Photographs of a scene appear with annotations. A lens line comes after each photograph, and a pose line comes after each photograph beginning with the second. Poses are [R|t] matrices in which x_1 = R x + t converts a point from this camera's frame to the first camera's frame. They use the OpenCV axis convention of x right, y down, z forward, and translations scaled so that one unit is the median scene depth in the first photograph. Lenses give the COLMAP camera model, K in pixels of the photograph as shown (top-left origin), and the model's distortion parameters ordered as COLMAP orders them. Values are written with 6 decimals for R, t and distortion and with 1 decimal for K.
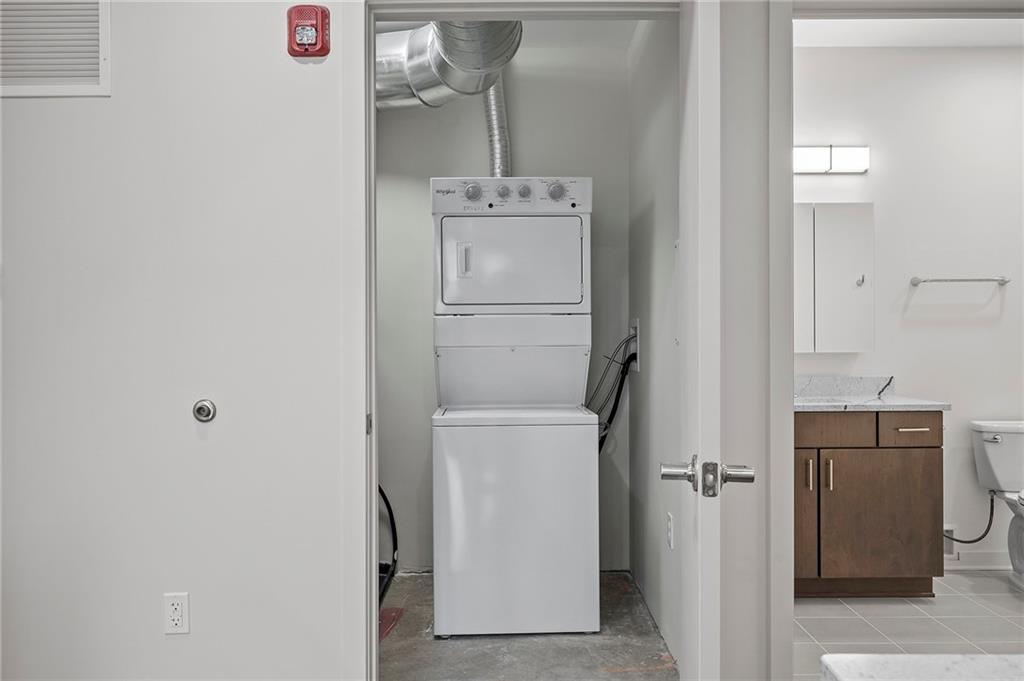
lens RADIAL K [[808.4, 0, 512.0], [0, 808.4, 340.5], [0, 0, 1]] dist [-0.000408, 0.001080]
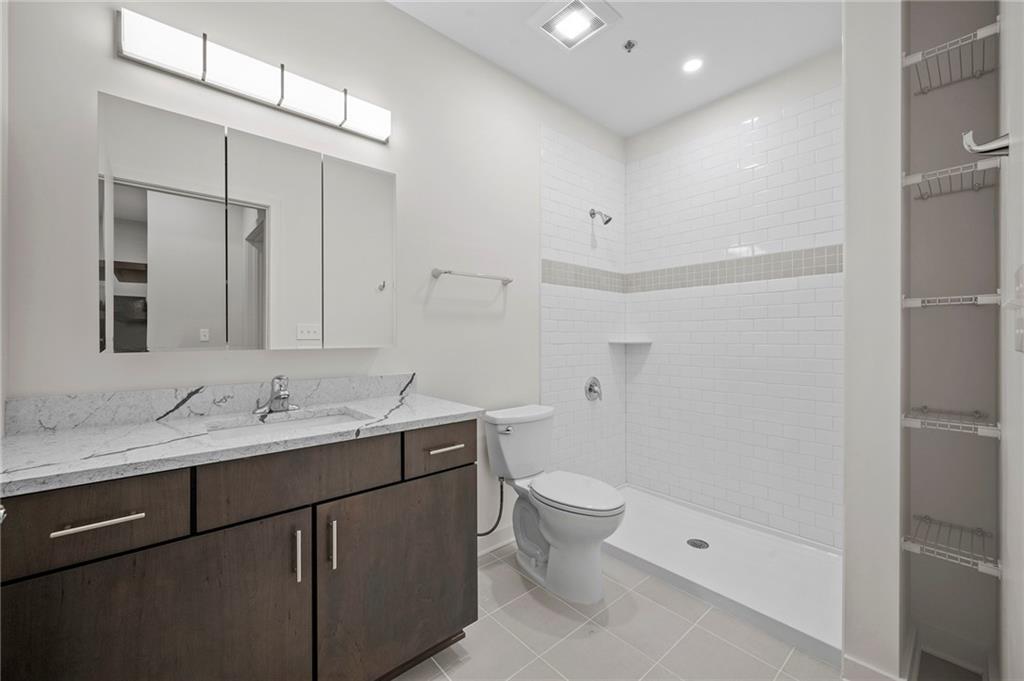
lens RADIAL K [[404.6, 0, 512.0], [0, 404.6, 340.5], [0, 0, 1]] dist [0.000660, 0.000077]
pose [[0.754661, -0.001177, 0.656114, 0.265513], [-0.003278, 0.999979, 0.005564, 0.004885], [-0.656107, -0.006350, 0.754641, 0.610178]]
